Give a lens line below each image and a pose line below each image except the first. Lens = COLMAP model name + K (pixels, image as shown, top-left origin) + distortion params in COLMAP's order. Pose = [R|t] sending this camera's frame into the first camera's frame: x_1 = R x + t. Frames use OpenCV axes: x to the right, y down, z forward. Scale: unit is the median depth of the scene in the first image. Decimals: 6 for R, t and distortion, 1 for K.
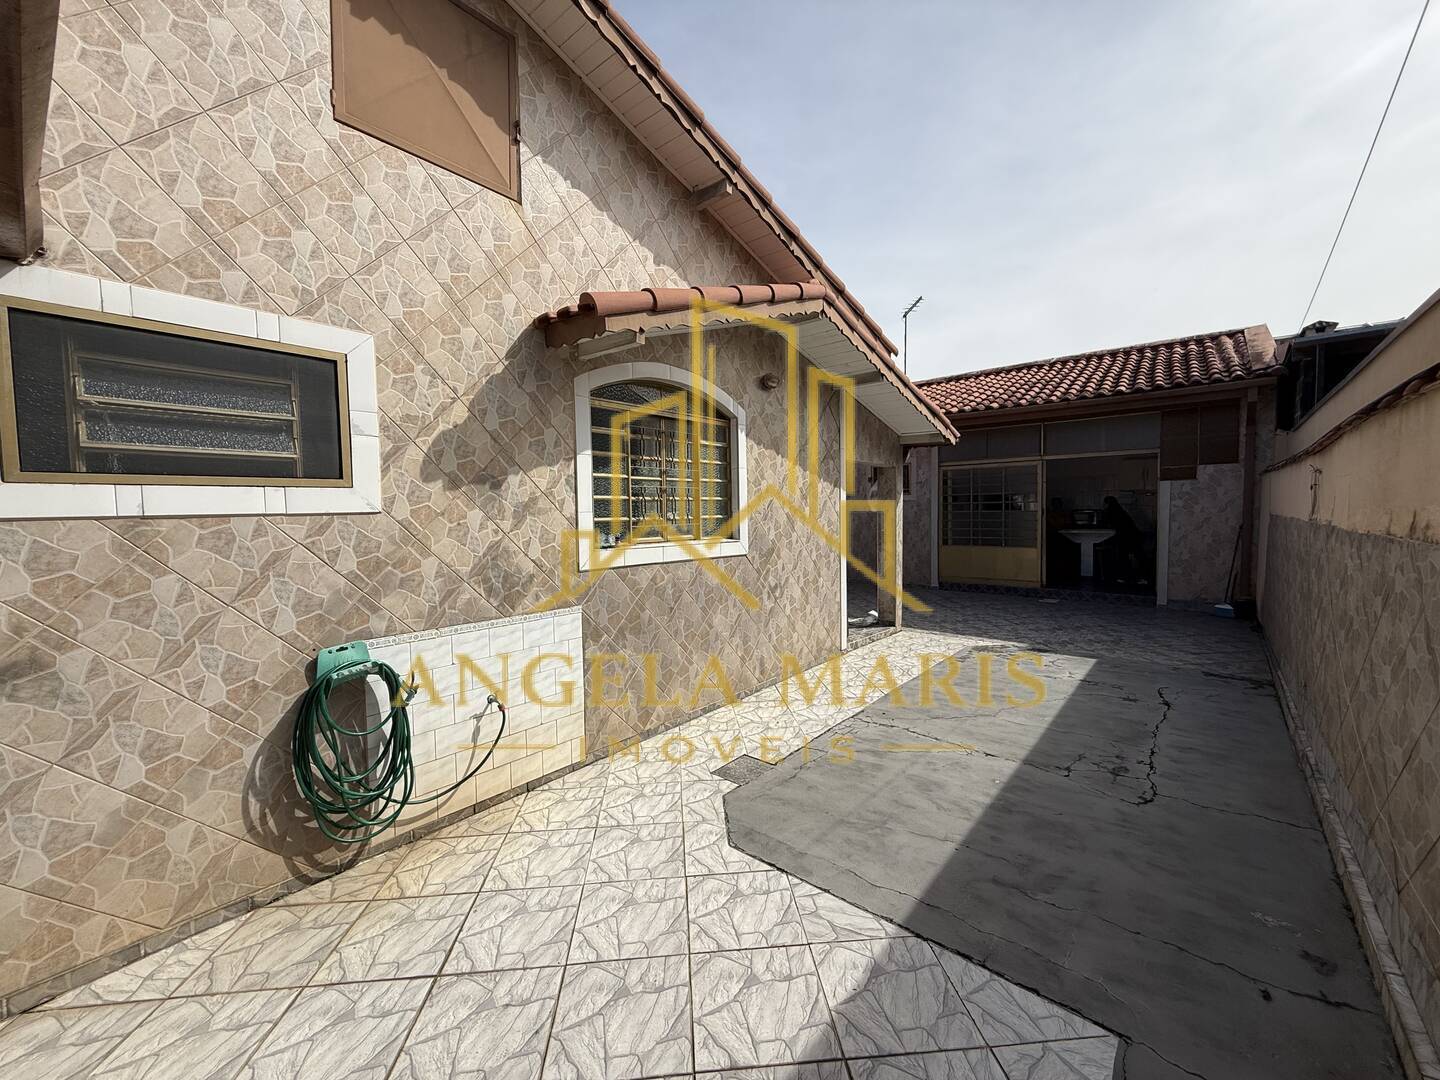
lens RADIAL K [[572.1, 0, 720.3], [0, 572.1, 537.4], [0, 0, 1]] dist [0.000960, 0.000446]
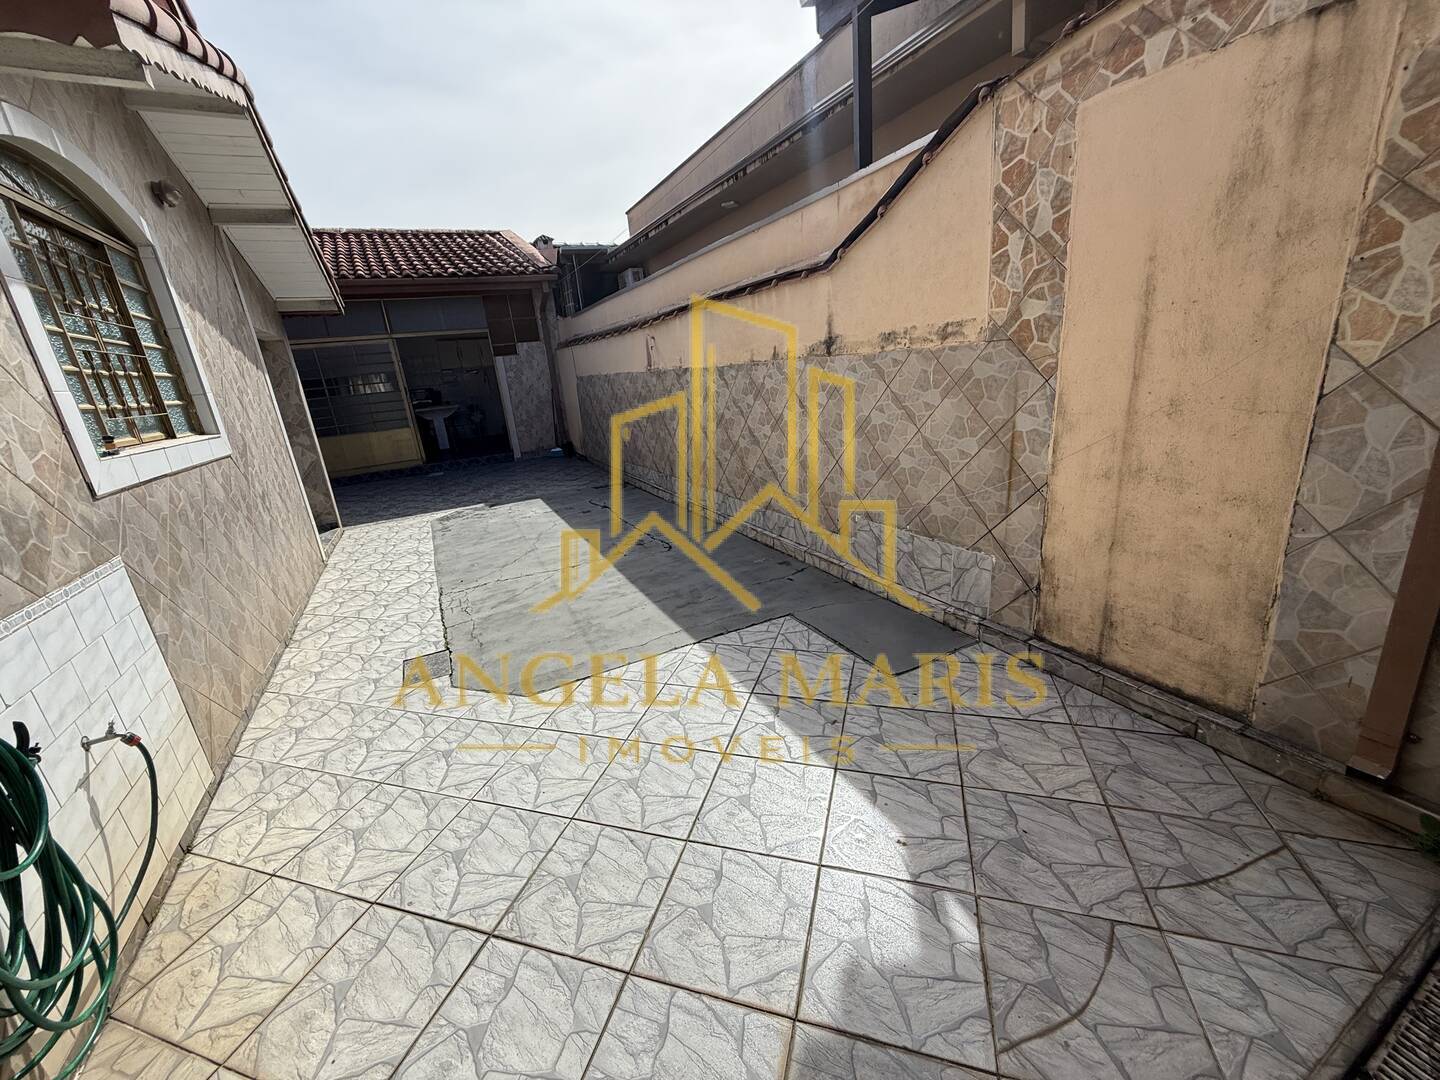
lens RADIAL K [[572.1, 0, 710.7], [0, 572.1, 540.4], [0, 0, 1]] dist [0.000960, 0.000446]
pose [[0.382603, -0.293545, 0.876040, -0.445950], [0.129439, 0.955864, 0.263761, 0.024453], [-0.914801, 0.012478, 0.403712, 0.180304]]
